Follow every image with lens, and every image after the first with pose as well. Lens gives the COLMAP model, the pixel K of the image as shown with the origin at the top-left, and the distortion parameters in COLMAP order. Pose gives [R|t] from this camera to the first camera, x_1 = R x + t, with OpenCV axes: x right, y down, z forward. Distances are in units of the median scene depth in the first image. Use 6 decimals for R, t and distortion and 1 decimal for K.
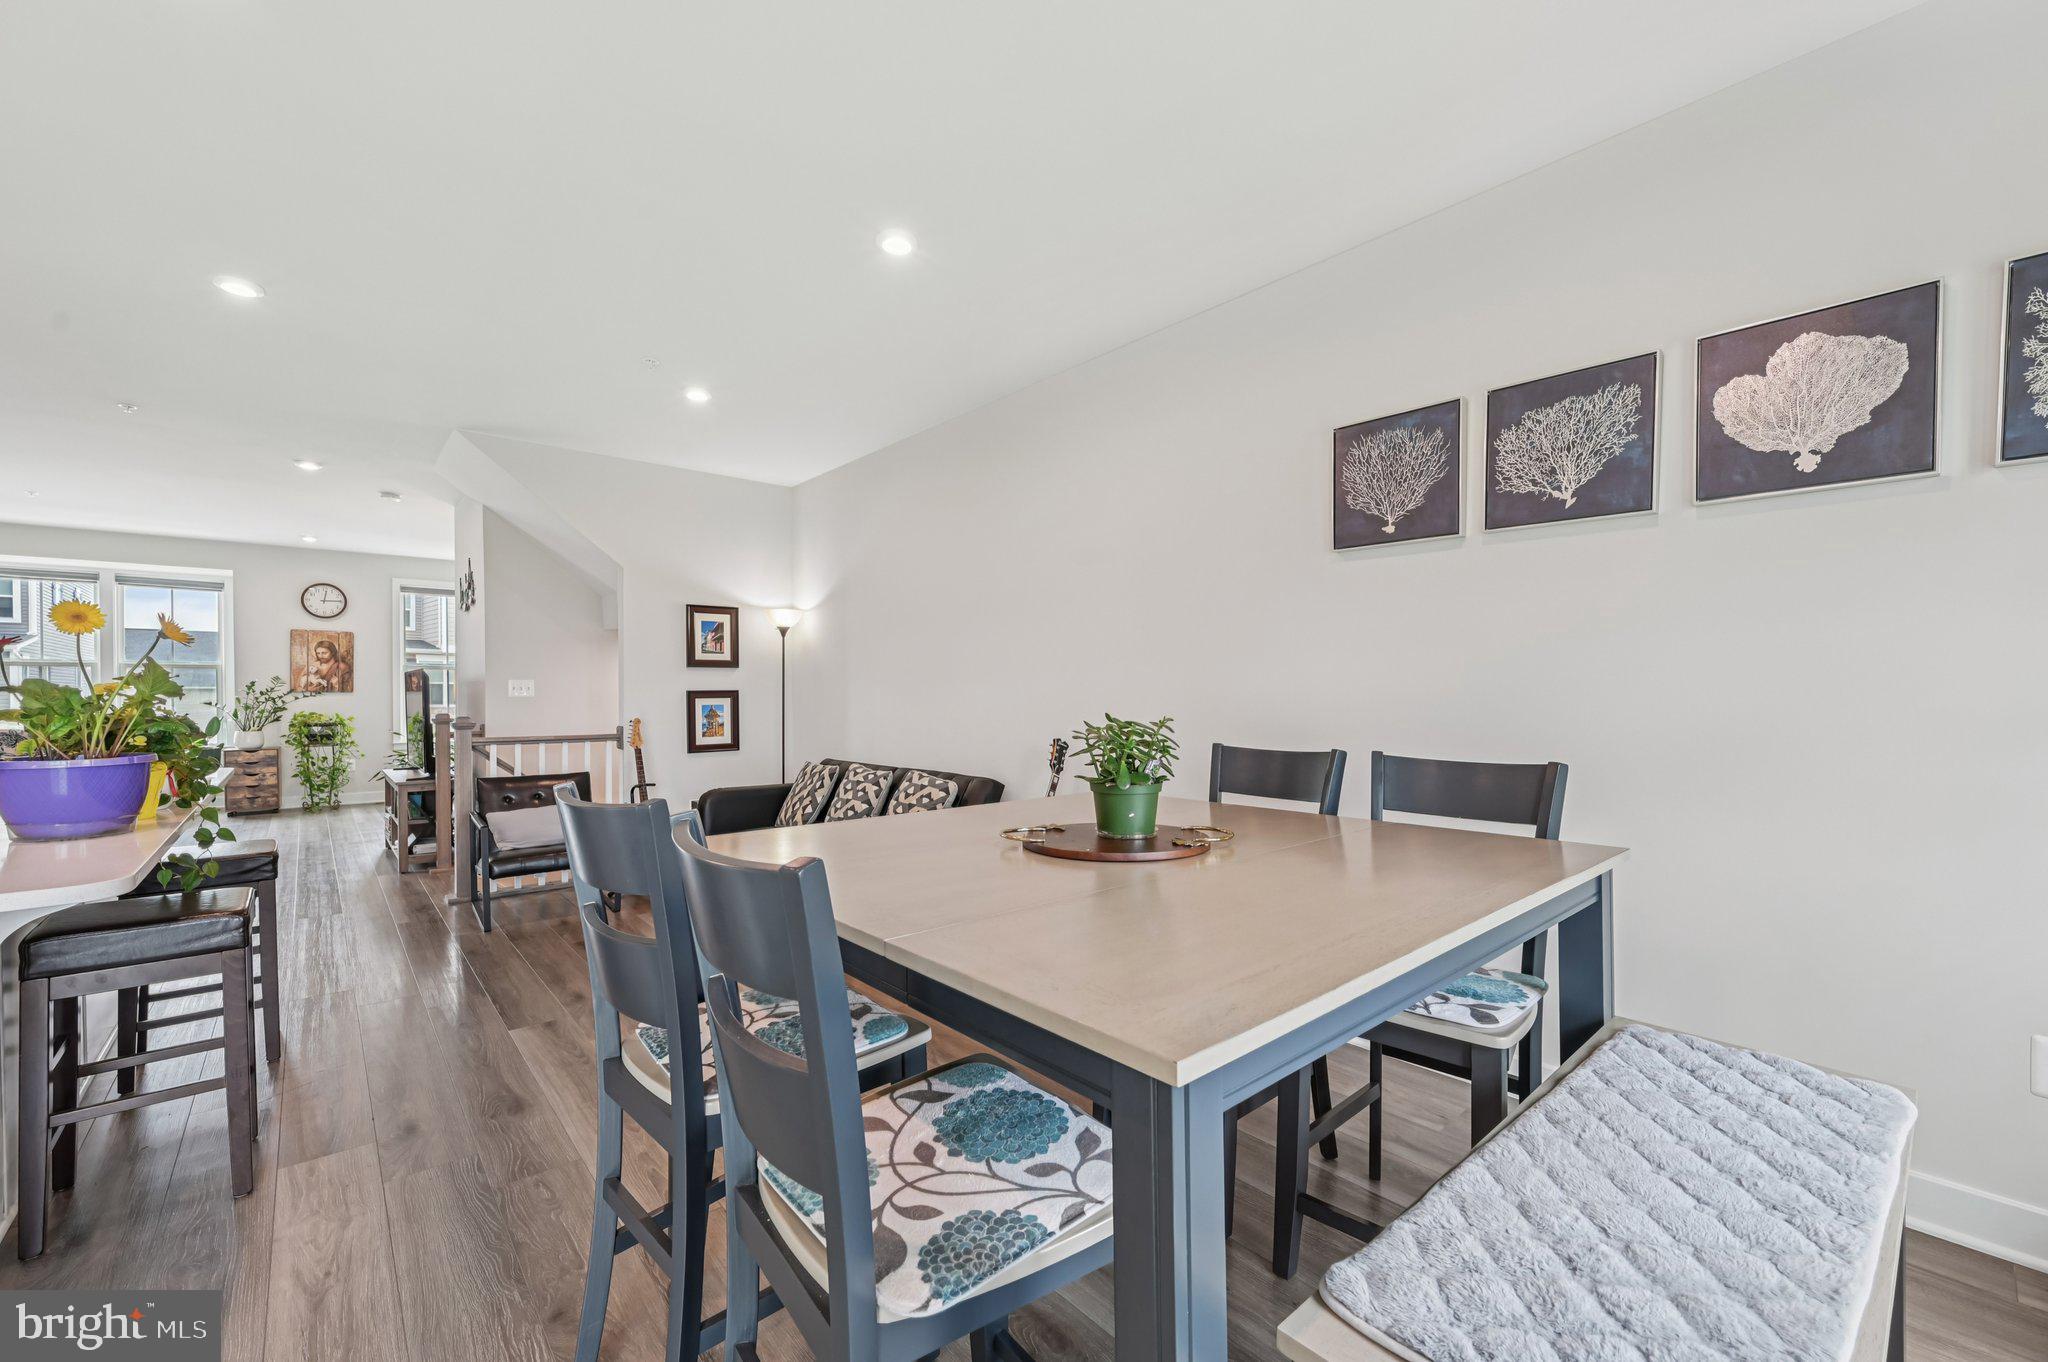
lens RADIAL K [[820.9, 0, 1025.3], [0, 820.9, 698.6], [0, 0, 1]] dist [-0.003274, 0.000884]
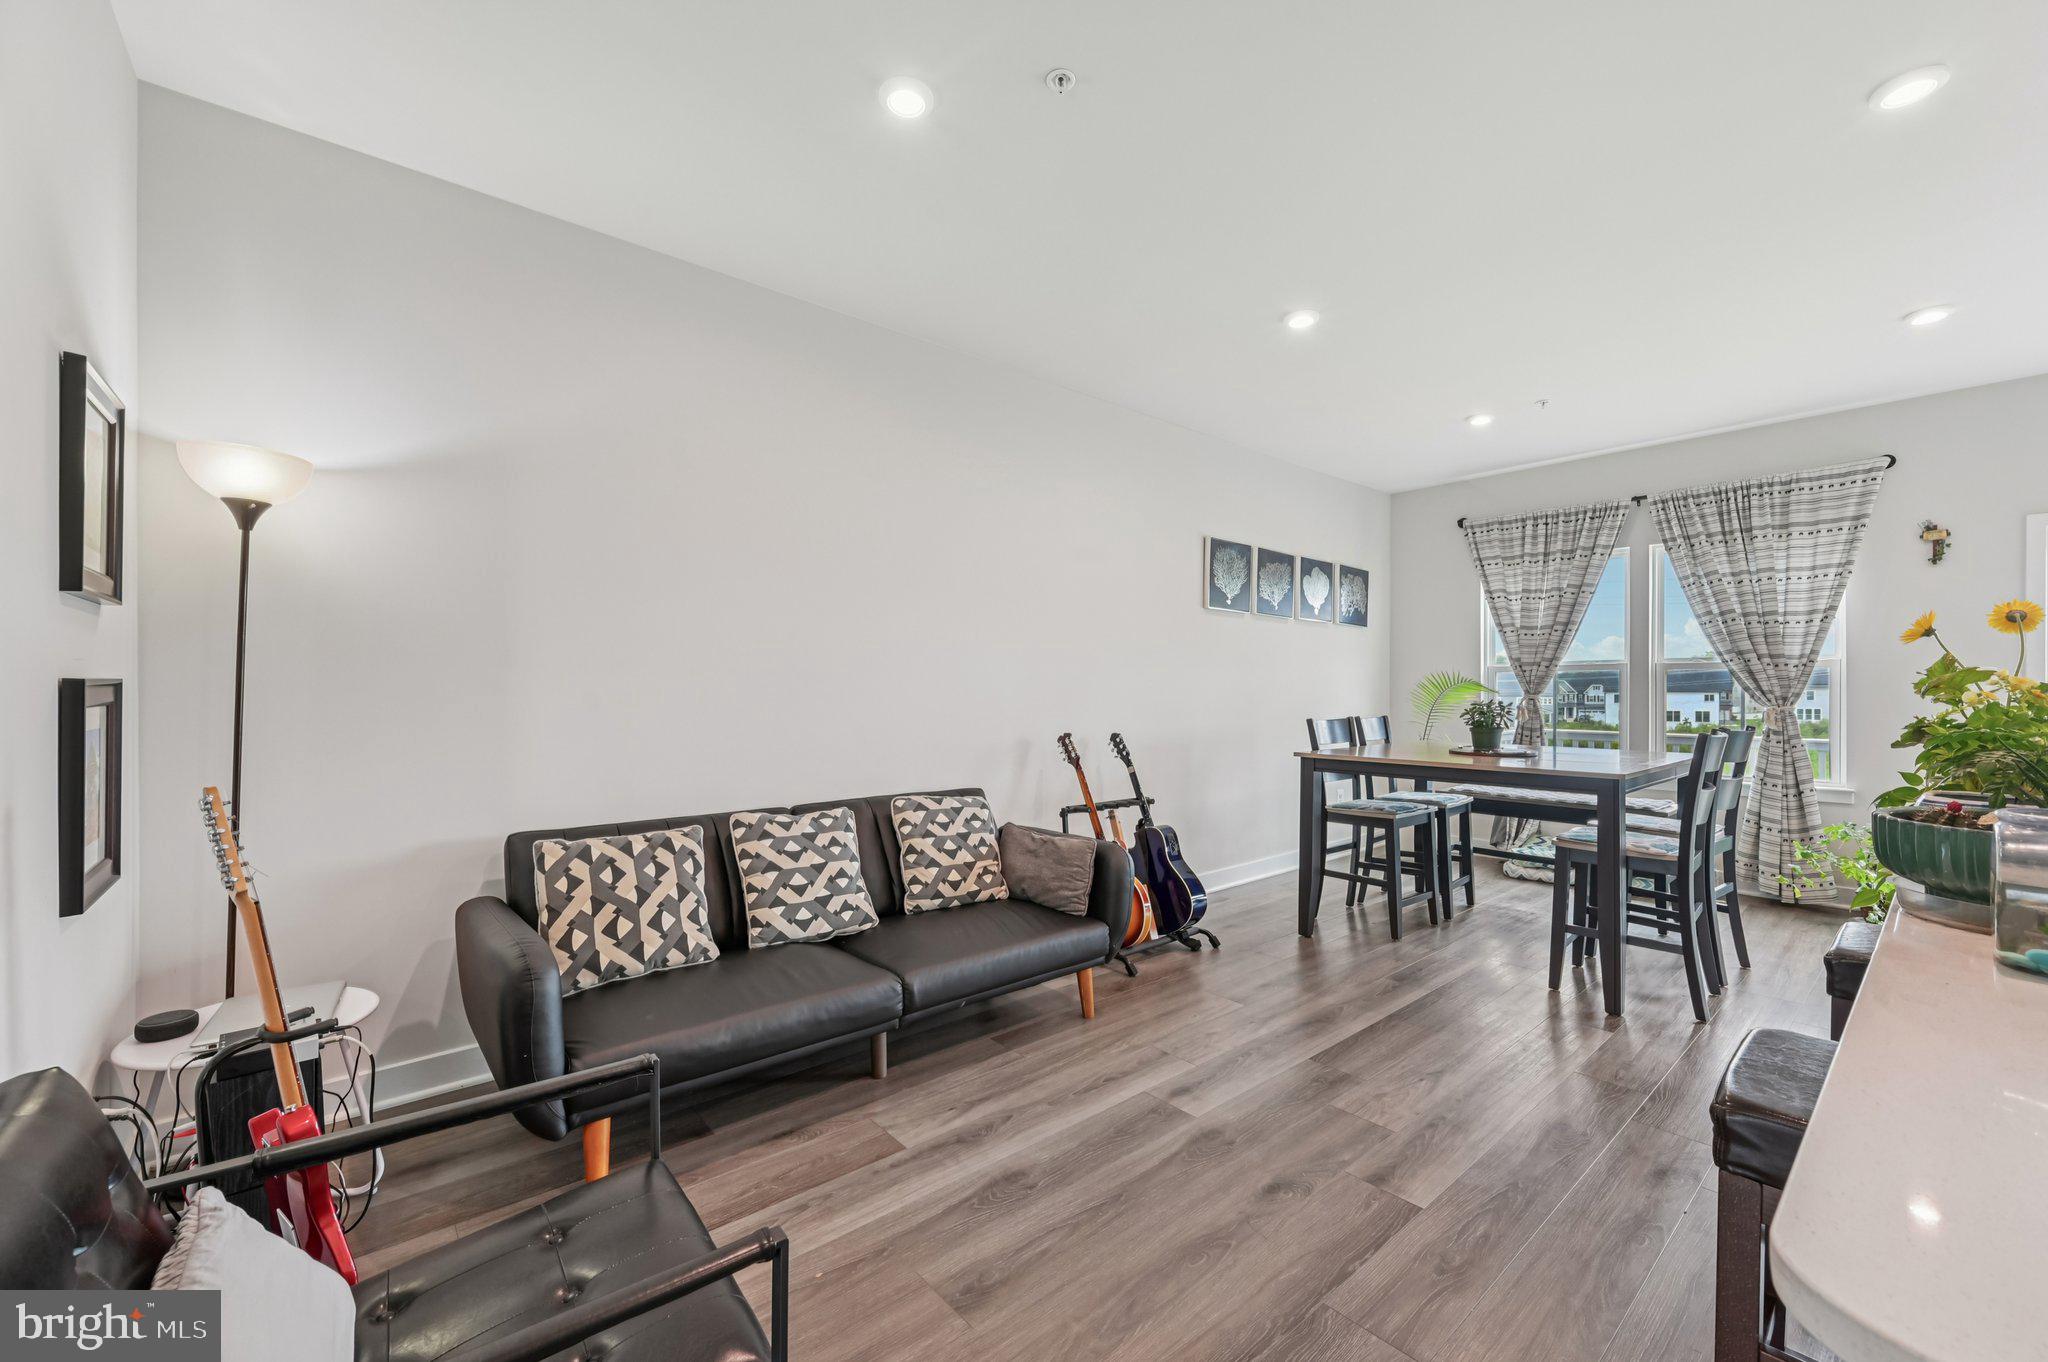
lens RADIAL K [[820.9, 0, 1033.1], [0, 820.9, 694.2], [0, 0, 1]] dist [-0.003274, 0.000884]
pose [[0.003815, -0.004218, 0.999984, -0.460348], [0.004862, 0.999979, 0.004200, -0.002822], [-0.999981, 0.004846, 0.003835, 0.468454]]
